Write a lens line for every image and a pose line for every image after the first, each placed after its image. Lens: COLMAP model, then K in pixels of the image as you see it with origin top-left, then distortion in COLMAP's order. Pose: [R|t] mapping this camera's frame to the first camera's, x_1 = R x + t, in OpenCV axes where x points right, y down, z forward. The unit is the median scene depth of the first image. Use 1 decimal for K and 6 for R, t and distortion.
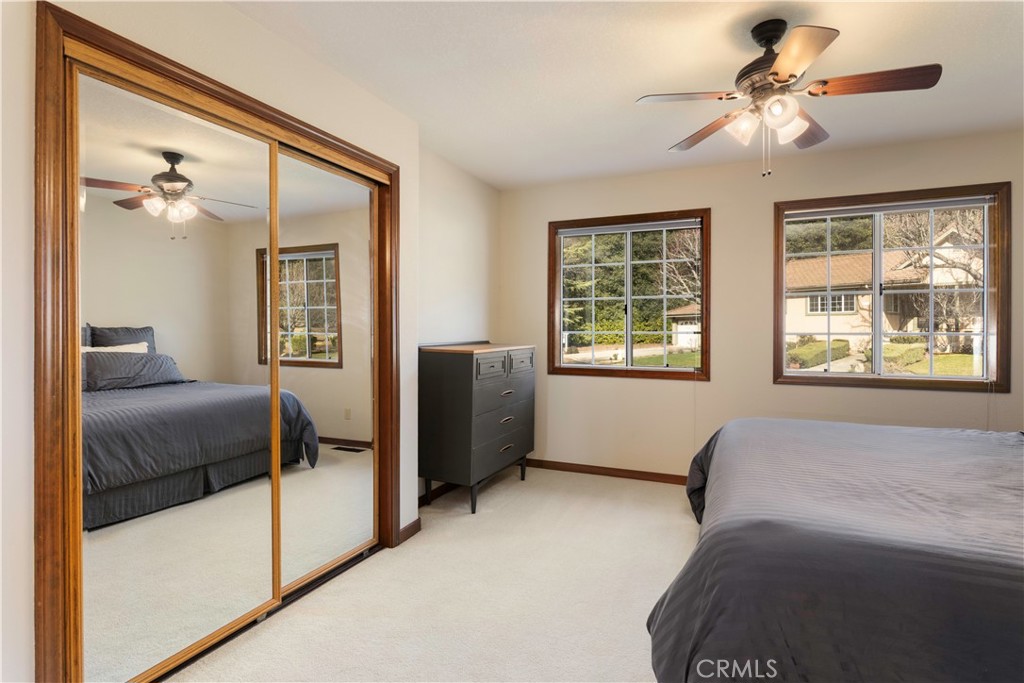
lens RADIAL K [[514.8, 0, 513.0], [0, 514.8, 333.1], [0, 0, 1]] dist [0.000024, -0.000613]
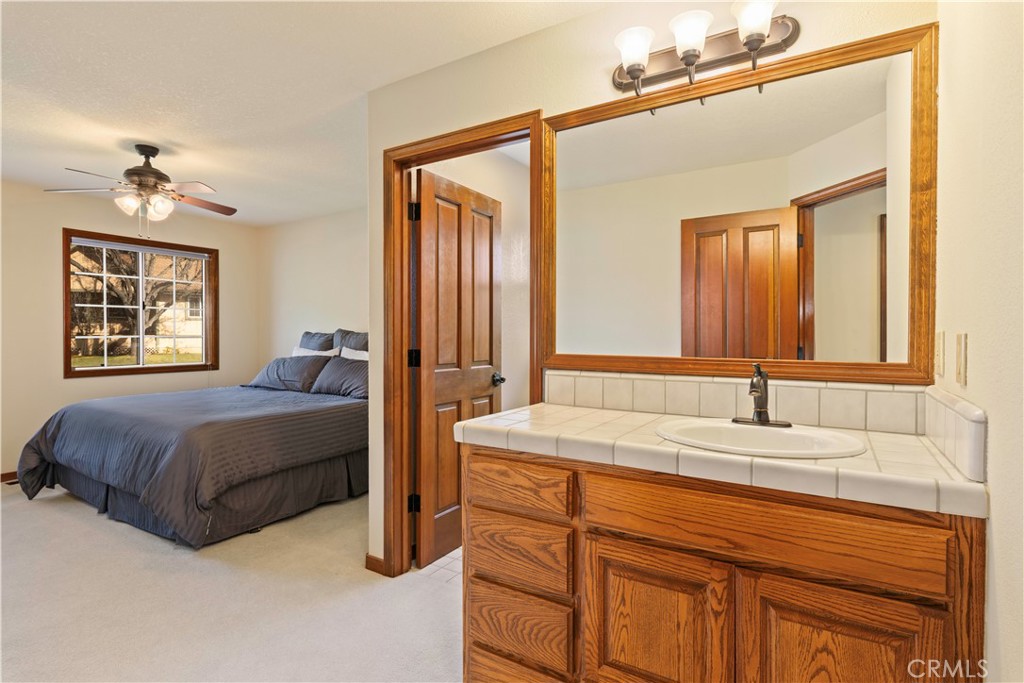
lens RADIAL K [[513.1, 0, 512.0], [0, 513.1, 341.5], [0, 0, 1]] dist [-0.000100, -0.000791]
pose [[0.136362, -0.014274, 0.990556, -0.508760], [0.006830, 0.999886, 0.013468, 0.002283], [-0.990635, 0.004929, 0.136444, -0.190664]]
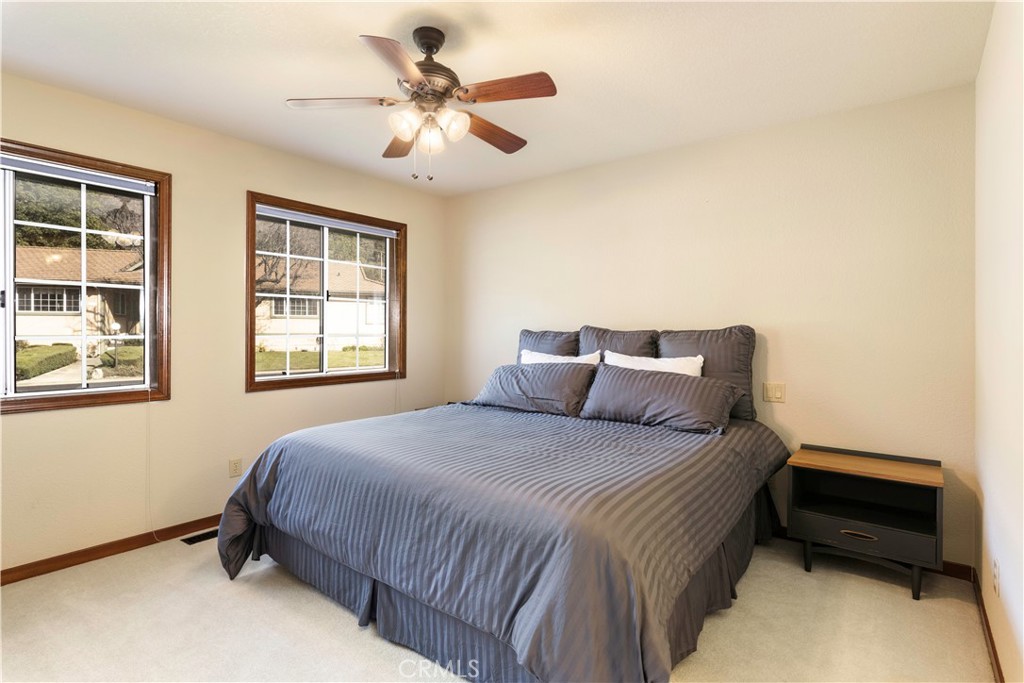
lens RADIAL K [[514.8, 0, 513.0], [0, 514.8, 333.1], [0, 0, 1]] dist [0.000024, -0.000613]
pose [[0.236085, -0.002677, 0.971729, -0.239663], [0.007196, 0.999974, 0.001006, -0.003000], [-0.971706, 0.006755, 0.236098, 0.319060]]
